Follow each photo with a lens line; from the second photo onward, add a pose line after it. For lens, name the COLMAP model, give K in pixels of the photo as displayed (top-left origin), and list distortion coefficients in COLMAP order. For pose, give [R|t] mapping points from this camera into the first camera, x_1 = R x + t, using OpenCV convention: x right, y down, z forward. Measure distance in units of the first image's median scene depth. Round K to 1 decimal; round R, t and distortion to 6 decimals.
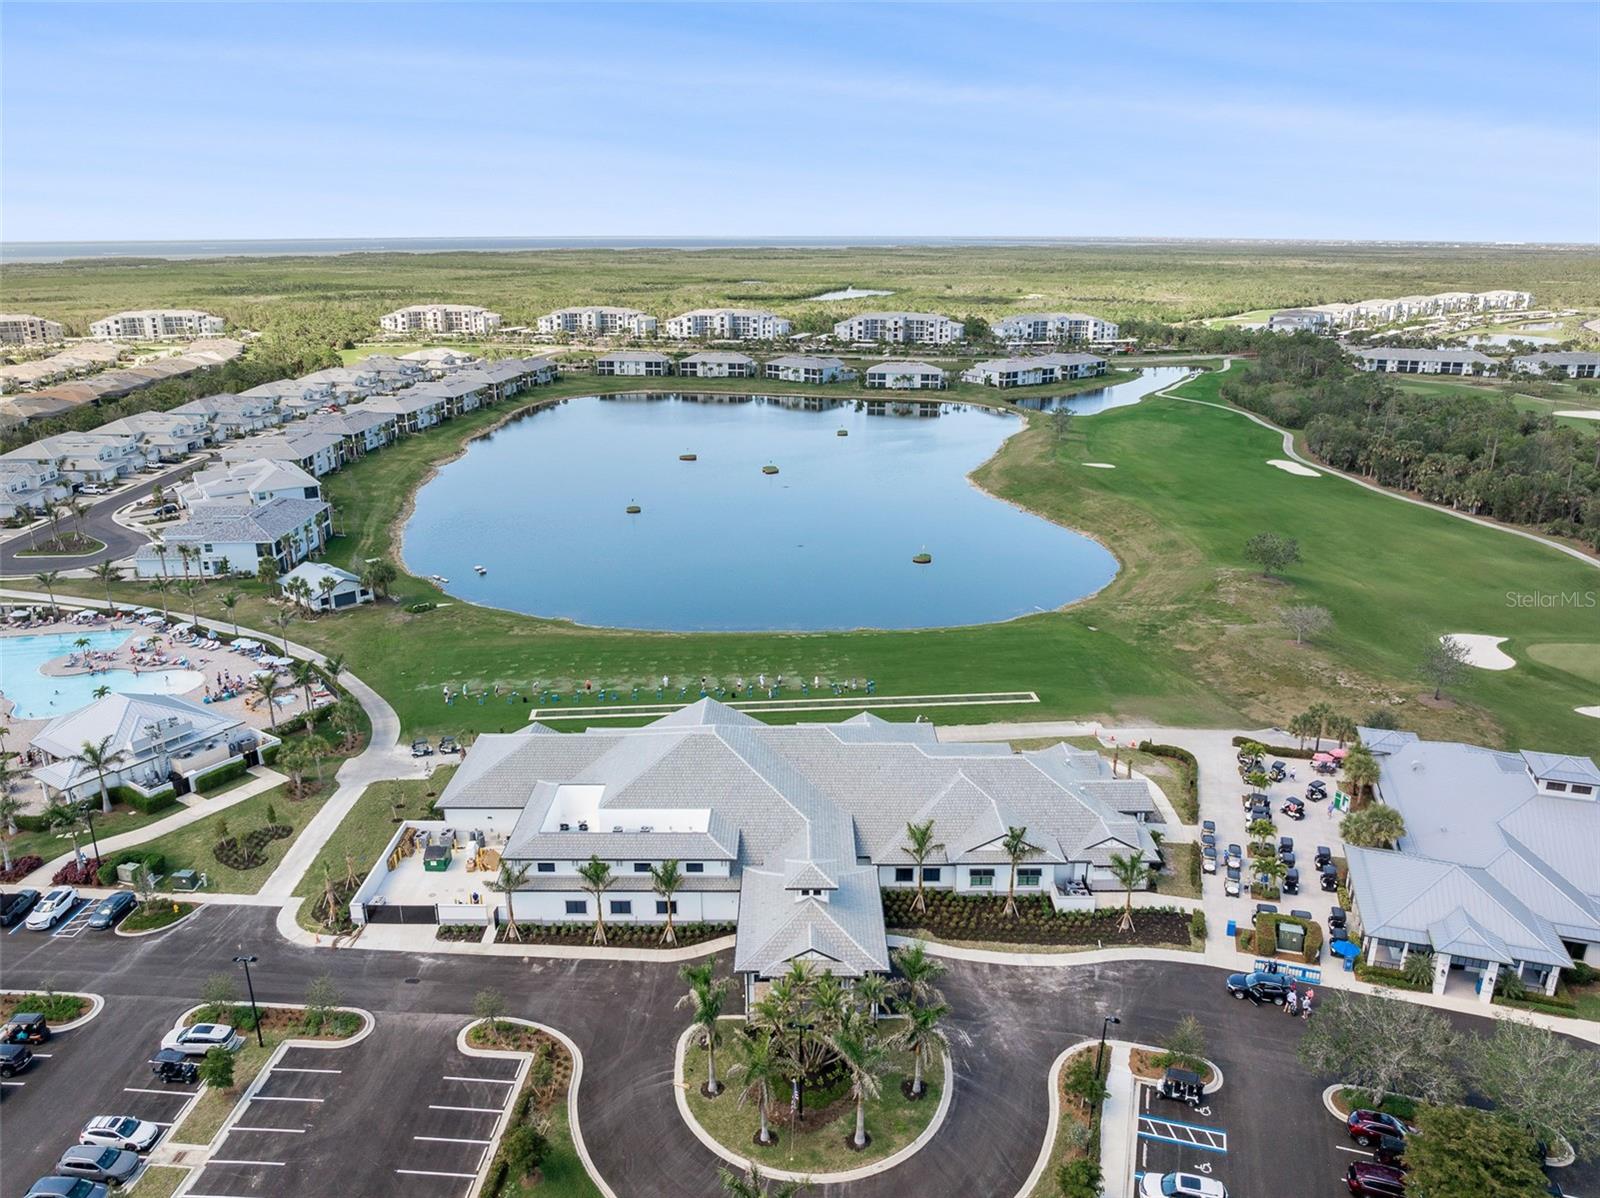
lens RADIAL K [[1152.9, 0, 800.0], [0, 1152.9, 599.0], [0, 0, 1]] dist [-0.029875, 0.005127]
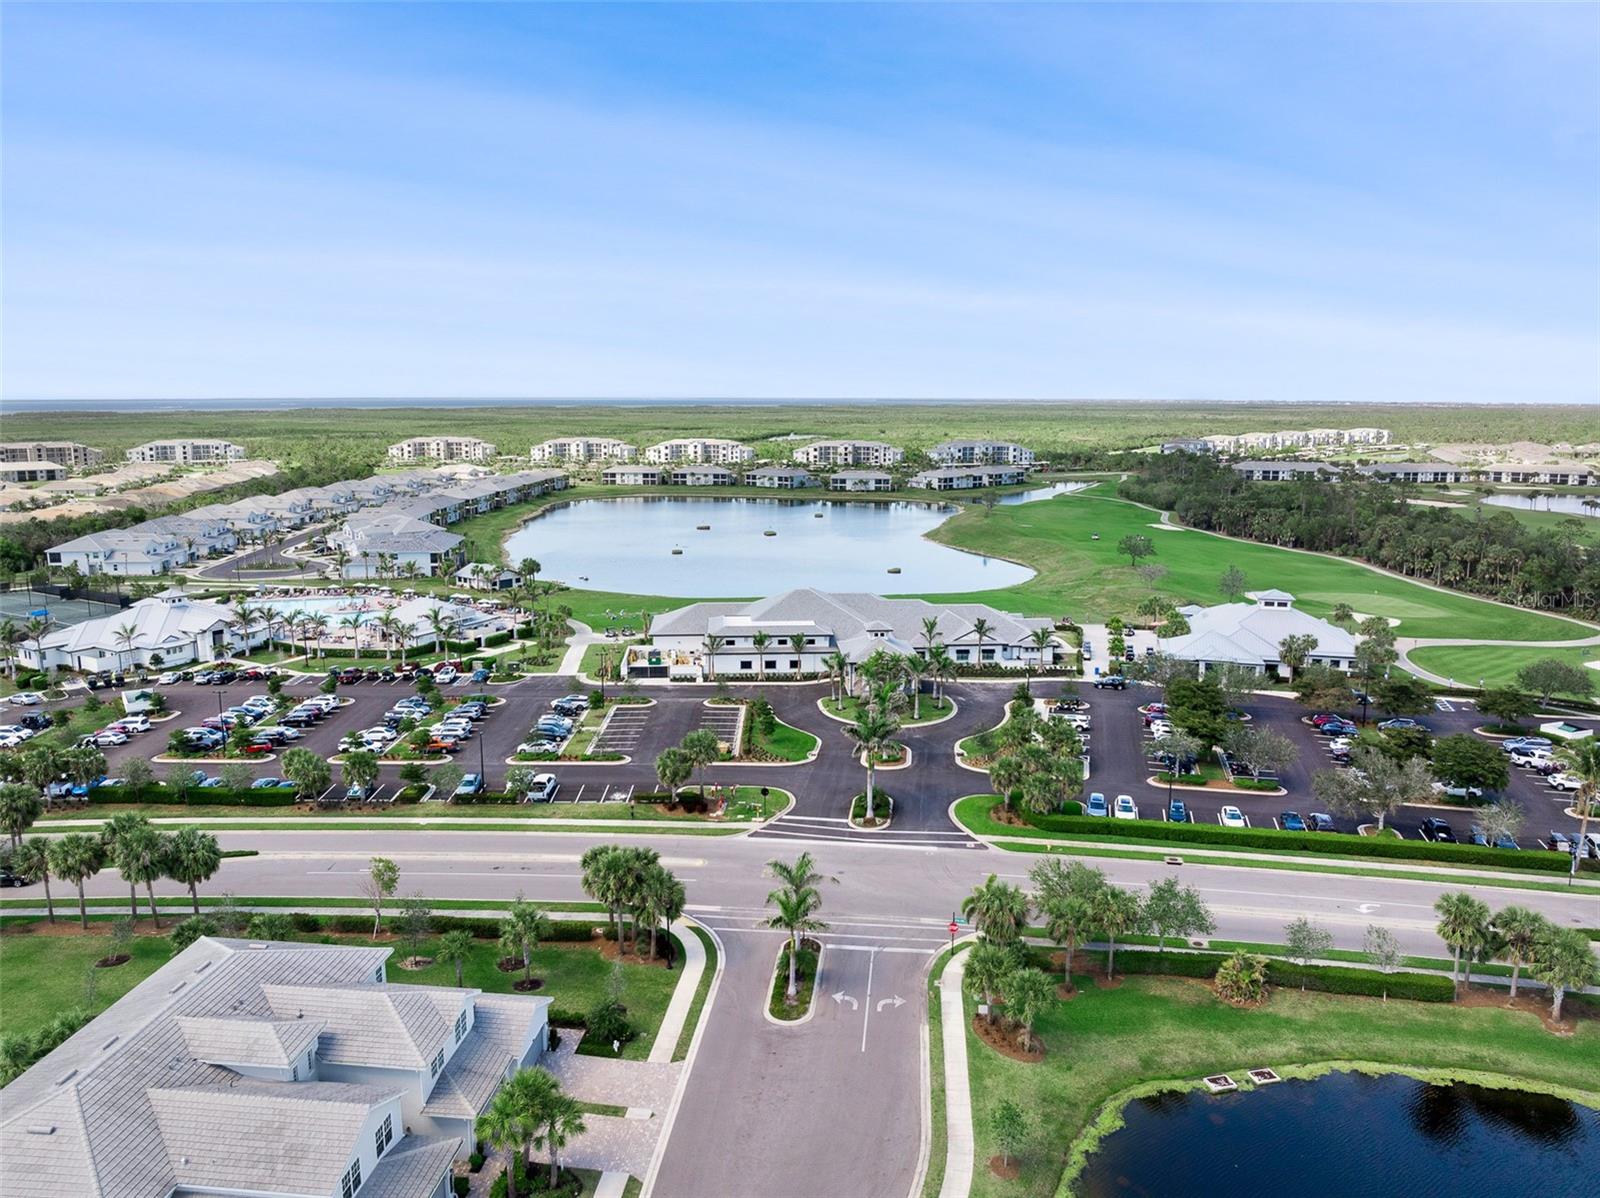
lens RADIAL K [[1143.6, 0, 800.0], [0, 1143.6, 599.0], [0, 0, 1]] dist [0.004134, -0.063649]
pose [[0.998216, -0.009616, 0.058929, -0.043518], [0.017245, 0.991316, -0.130365, 0.081514], [-0.057164, 0.131149, 0.989713, -0.167936]]
